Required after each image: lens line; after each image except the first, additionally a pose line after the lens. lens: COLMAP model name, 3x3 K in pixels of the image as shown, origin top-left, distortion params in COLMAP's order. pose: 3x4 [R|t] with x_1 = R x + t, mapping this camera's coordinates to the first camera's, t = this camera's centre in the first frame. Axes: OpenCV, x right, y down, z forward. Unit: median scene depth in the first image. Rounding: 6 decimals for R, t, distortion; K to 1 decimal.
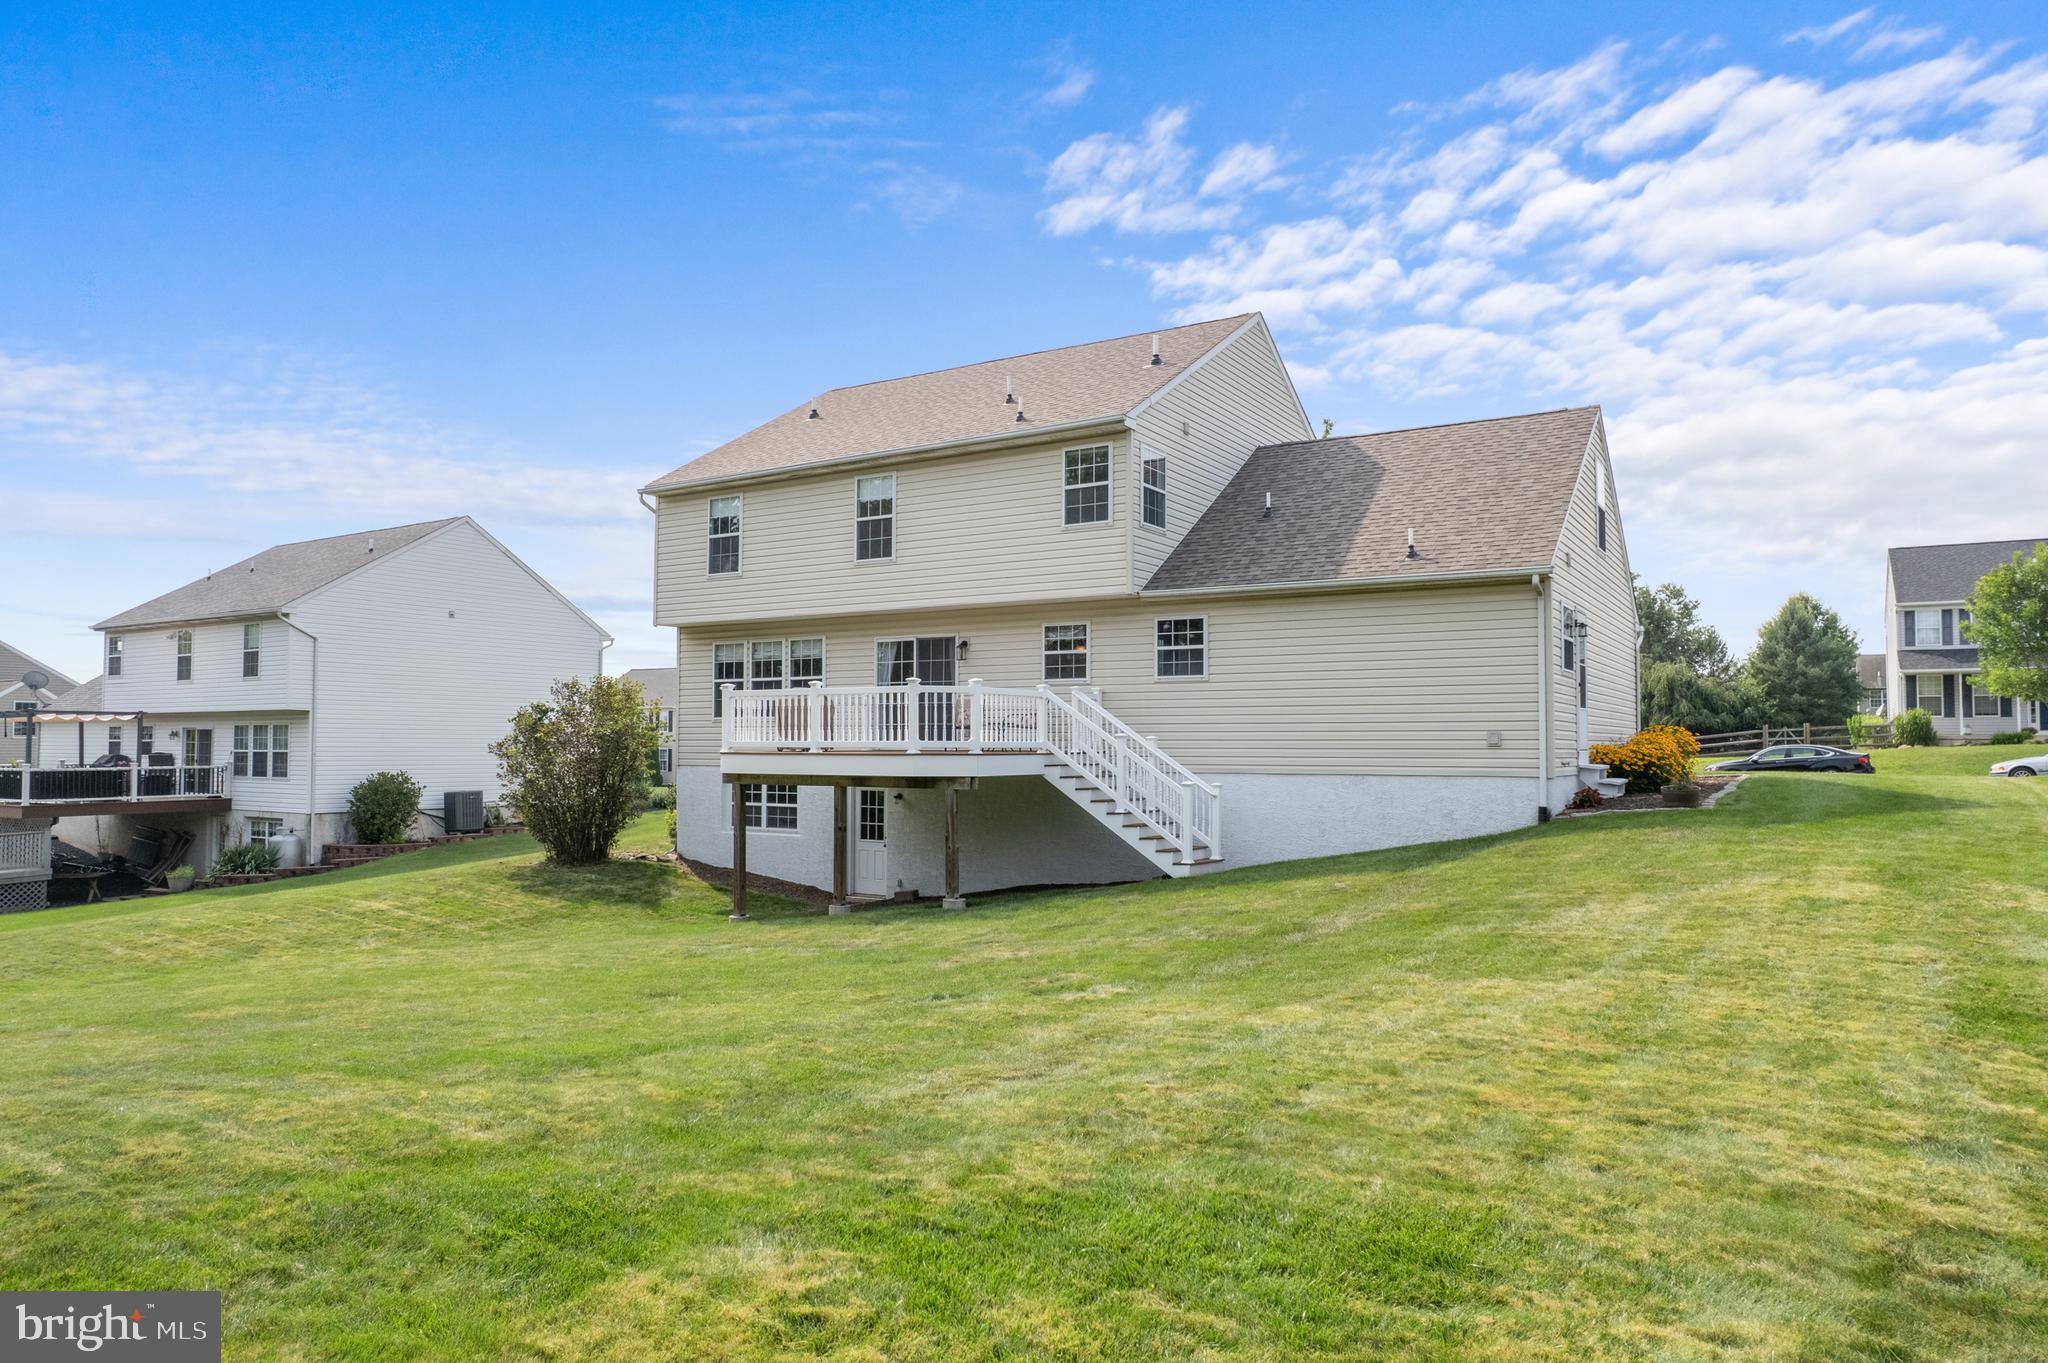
lens RADIAL K [[1317.7, 0, 1024.0], [0, 1317.7, 681.5], [0, 0, 1]] dist [-0.082021, 0.097227]
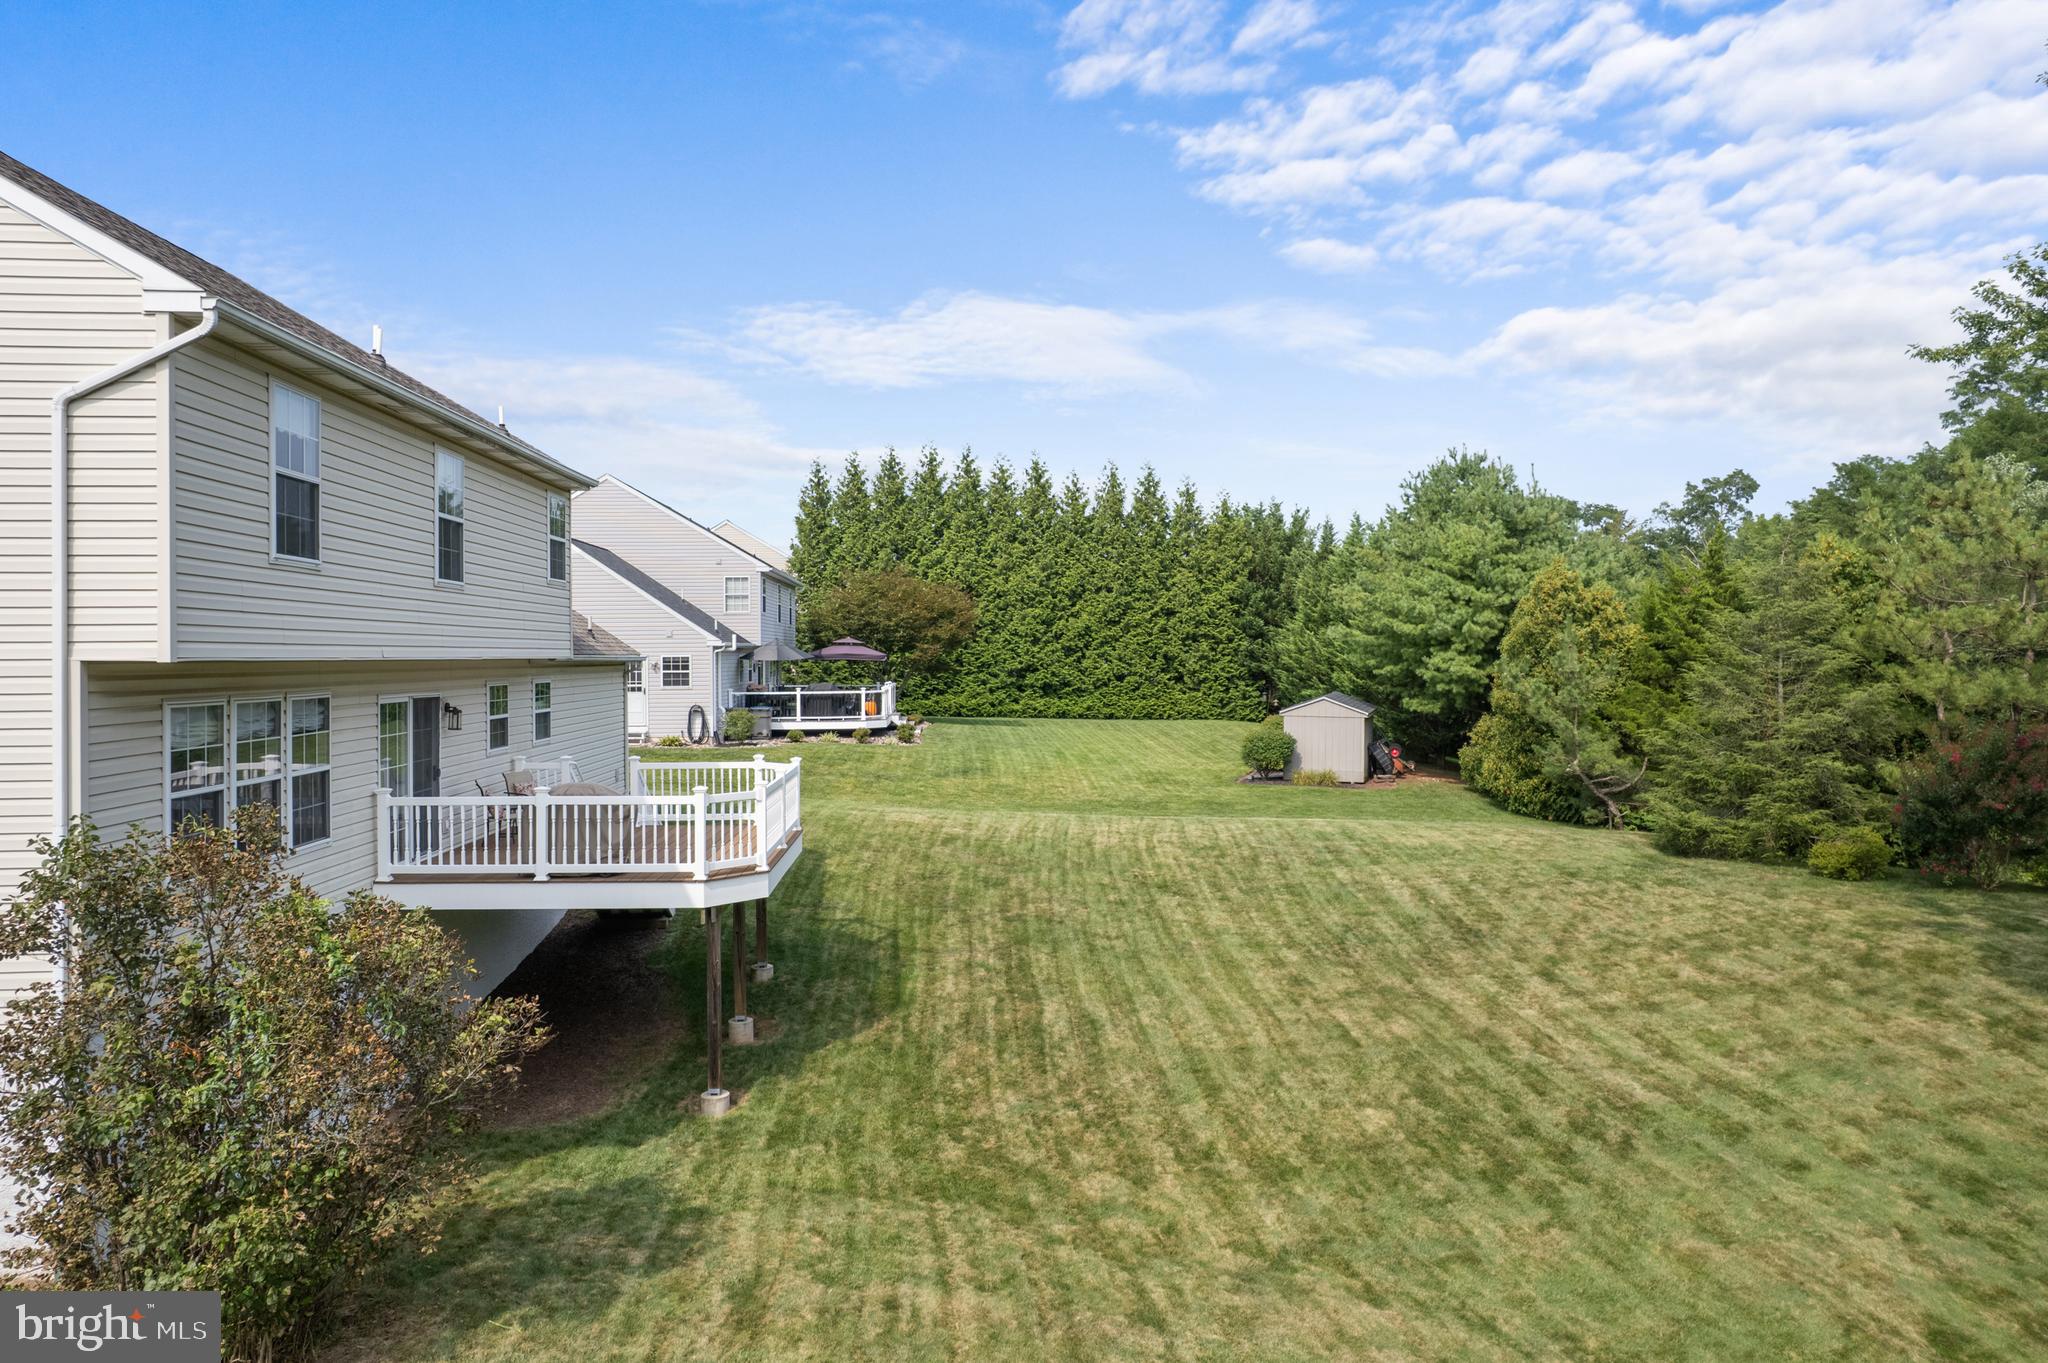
lens RADIAL K [[1322.0, 0, 1024.0], [0, 1322.0, 681.5], [0, 0, 1]] dist [-0.046416, 0.000534]
pose [[-0.578156, -0.013243, 0.815819, -0.819312], [-0.030822, 0.999509, -0.005619, -0.048530], [-0.815344, -0.028394, -0.578281, 1.153923]]
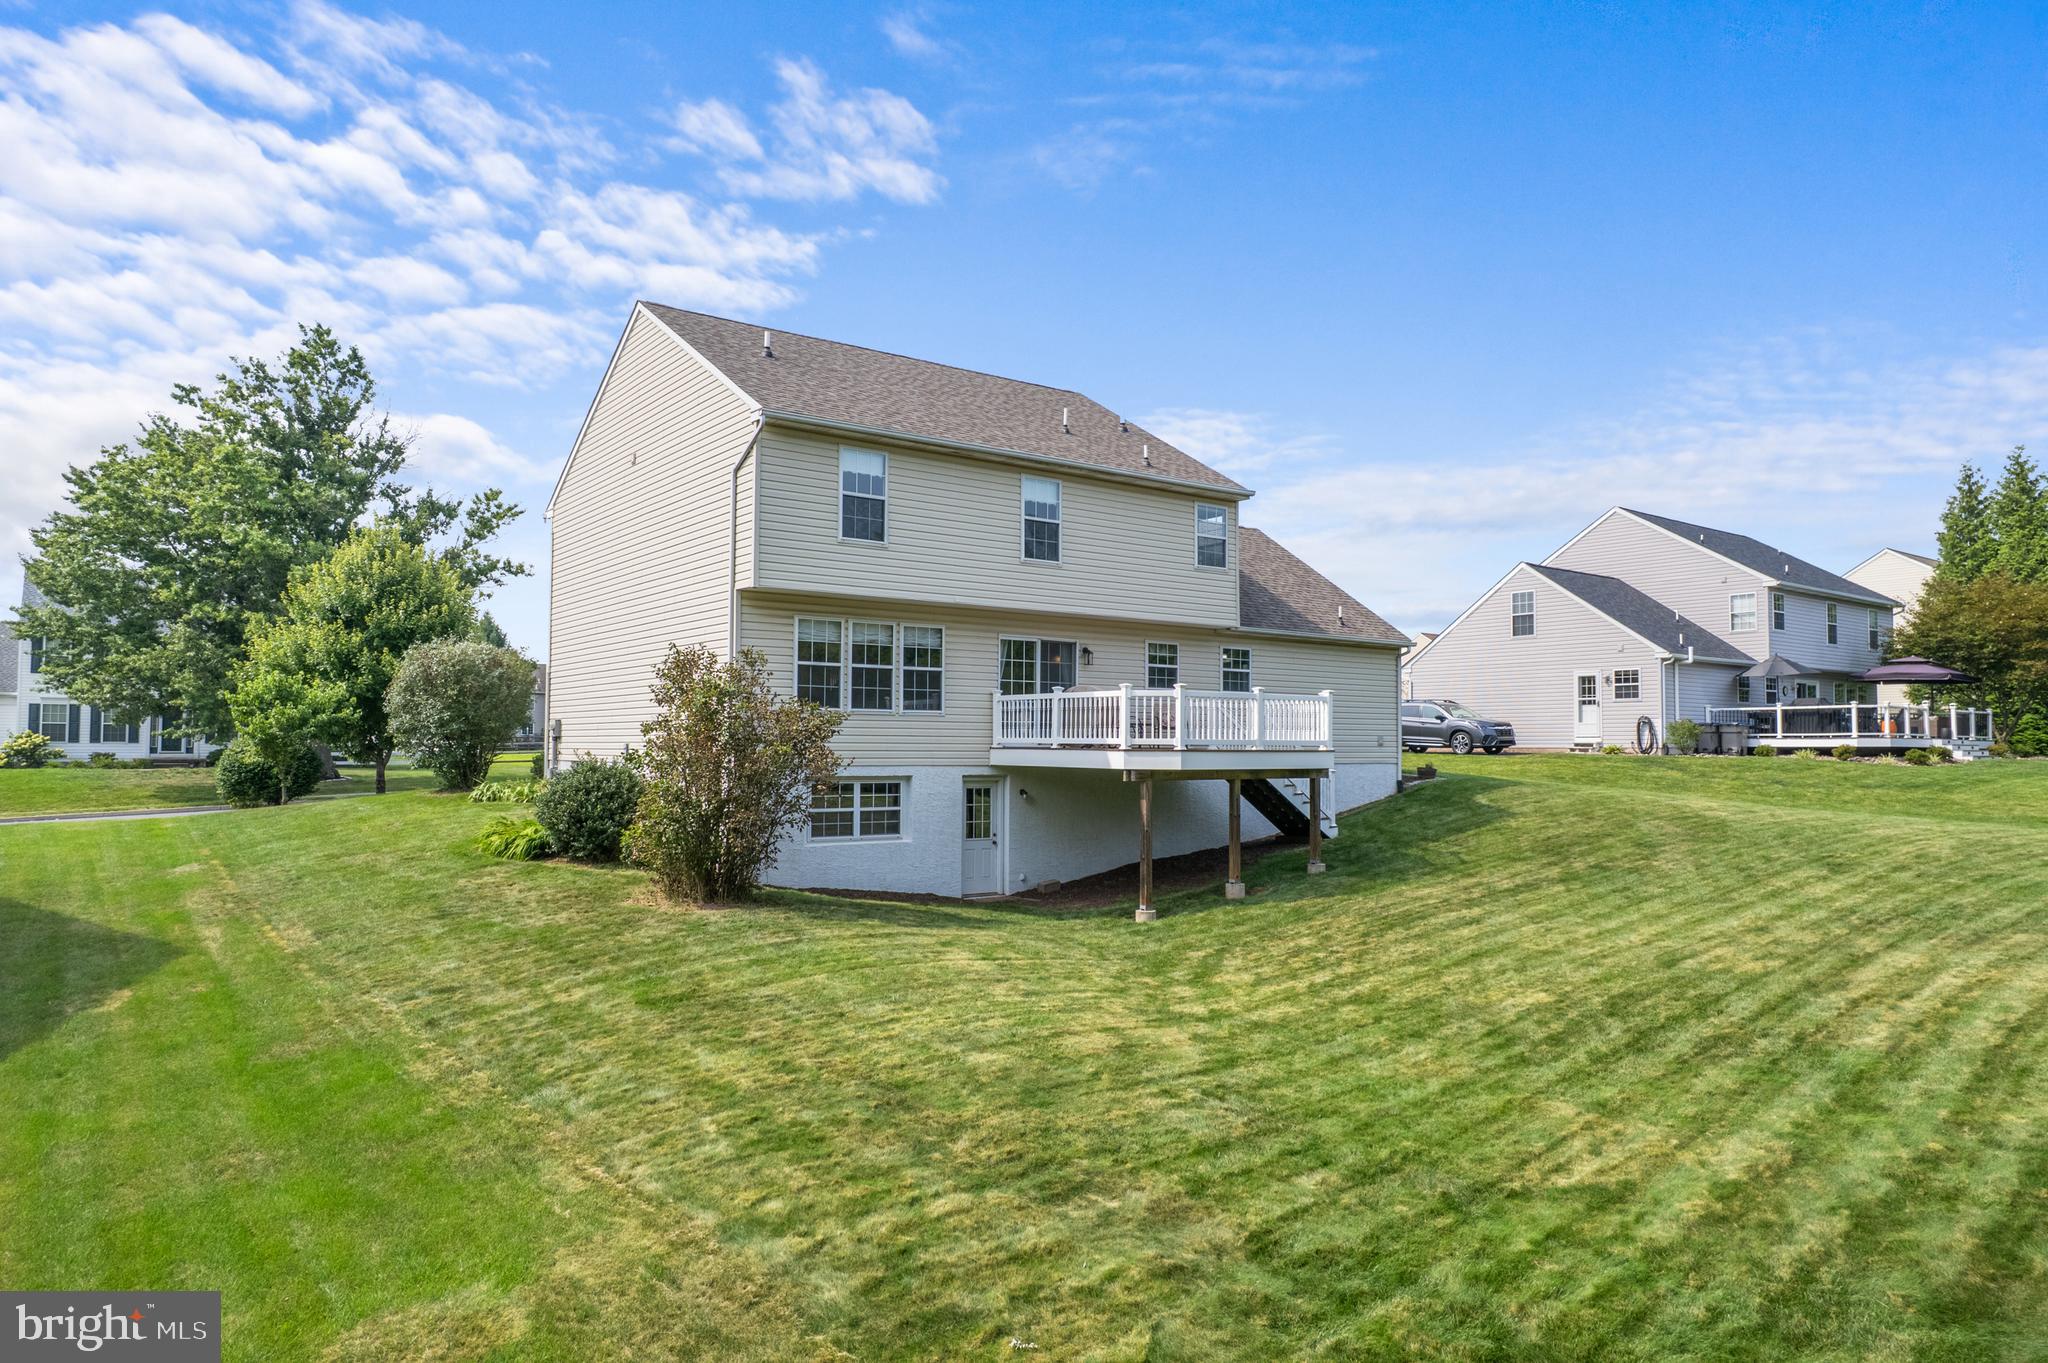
lens RADIAL K [[1300.6, 0, 1024.0], [0, 1300.6, 681.5], [0, 0, 1]] dist [-0.025351, 0.001847]
pose [[0.364059, 0.046917, 0.930194, -1.064433], [-0.050028, 0.998274, -0.030771, 0.033160], [-0.930031, -0.035333, 0.365777, 0.646455]]
